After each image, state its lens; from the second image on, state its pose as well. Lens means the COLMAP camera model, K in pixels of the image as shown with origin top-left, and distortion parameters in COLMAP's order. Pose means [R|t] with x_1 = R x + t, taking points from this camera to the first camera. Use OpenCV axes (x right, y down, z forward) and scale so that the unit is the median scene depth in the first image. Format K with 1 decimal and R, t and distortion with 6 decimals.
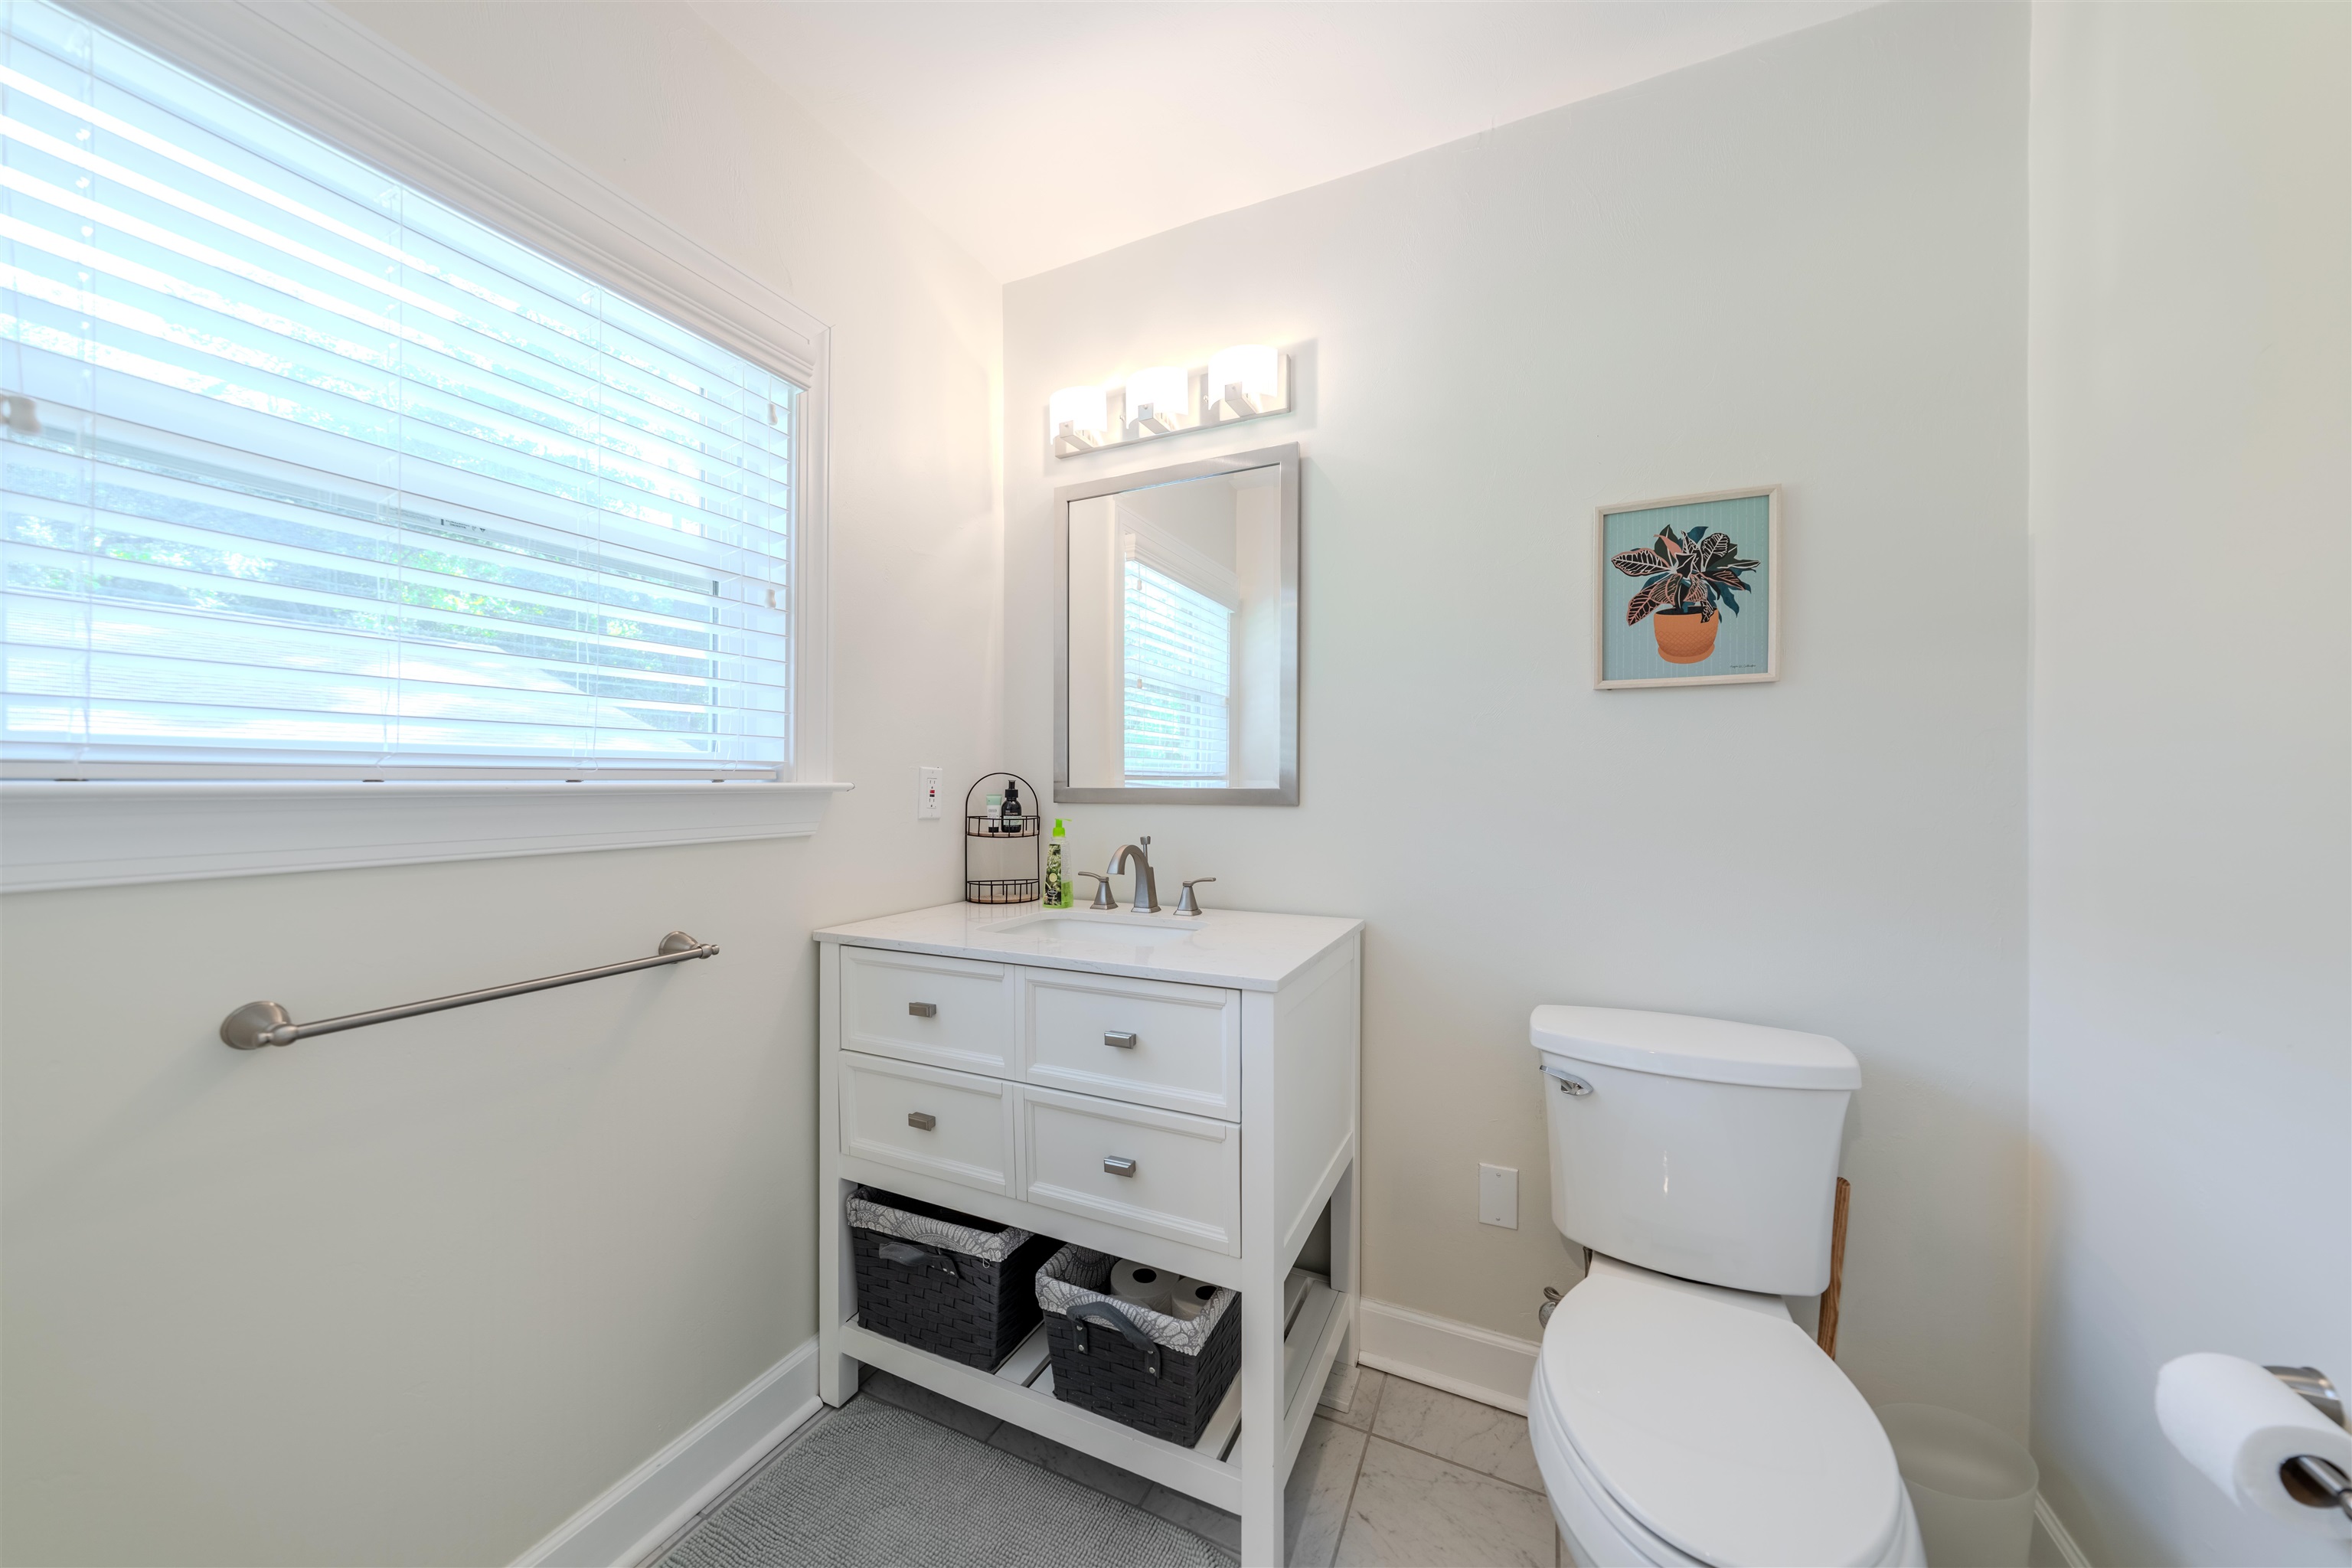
lens RADIAL K [[803.2, 0, 1173.9], [0, 803.2, 788.7], [0, 0, 1]] dist [0.000300, 0.000001]
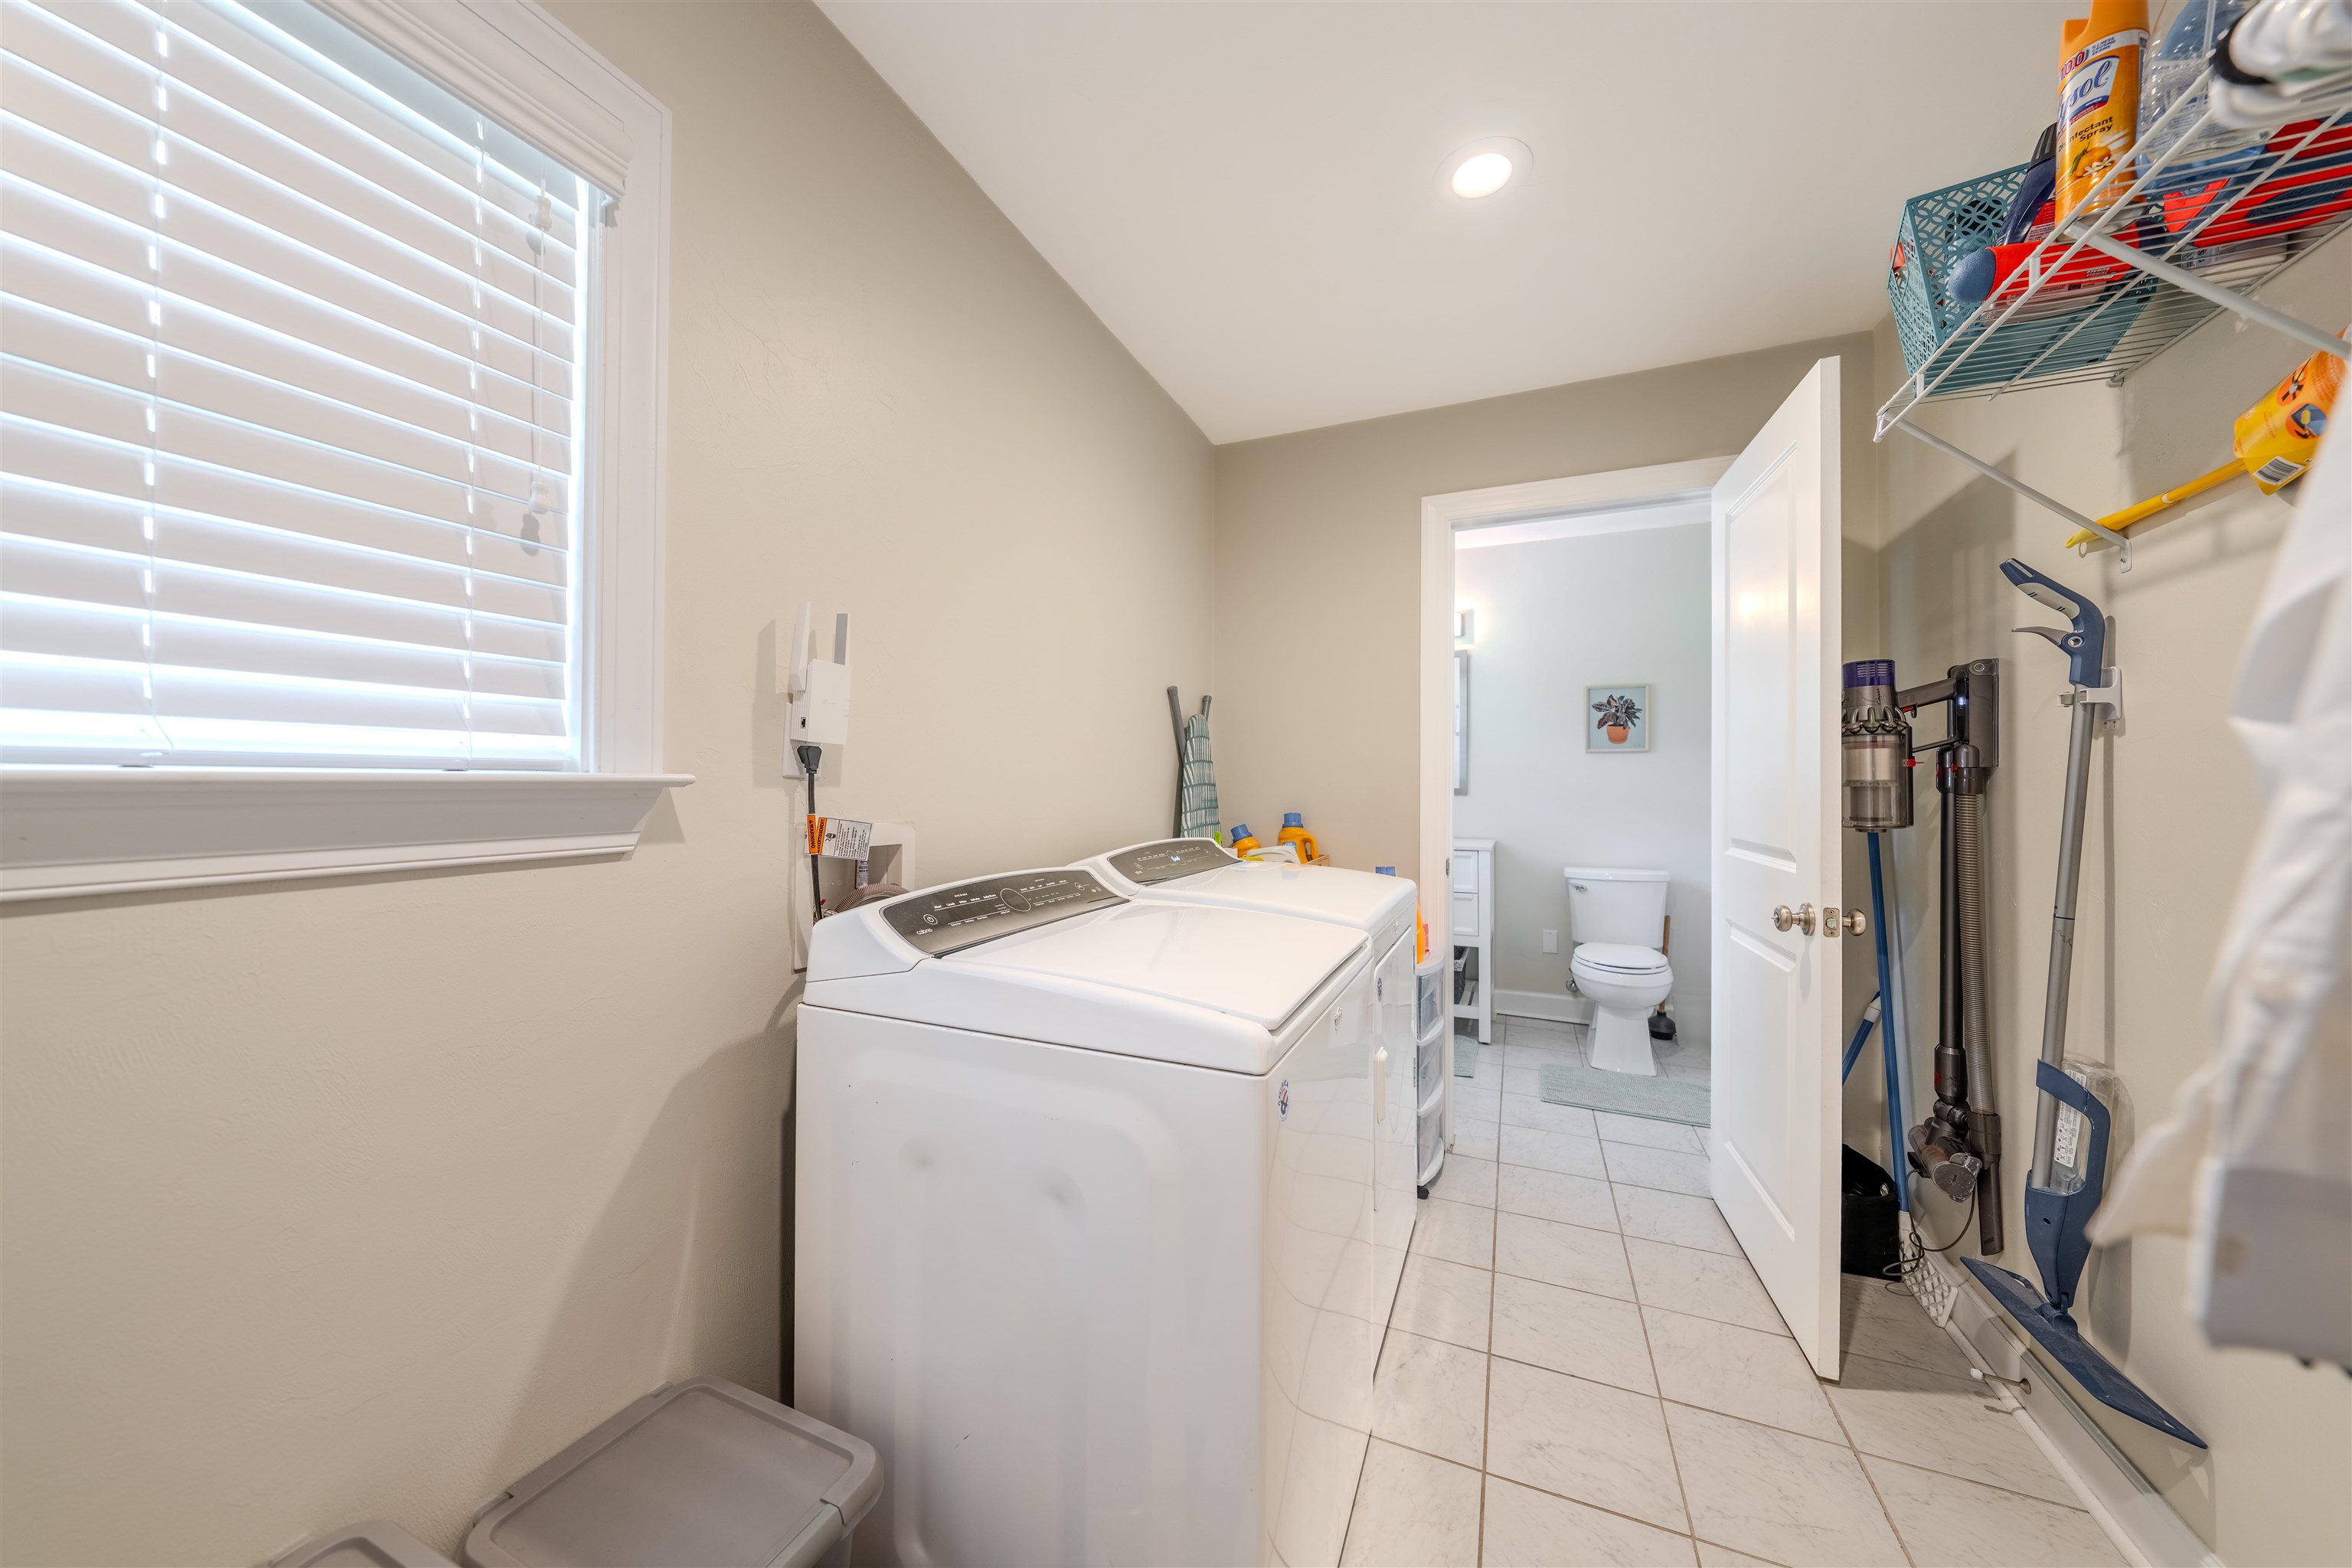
lens RADIAL K [[803.2, 0, 1175.2], [0, 803.2, 779.8], [0, 0, 1]] dist [0.000300, 0.000001]
pose [[0.999510, 0.003950, 0.031055, -0.968561], [-0.003746, 0.999971, -0.006609, -0.007876], [-0.031081, 0.006489, 0.999496, -1.711532]]
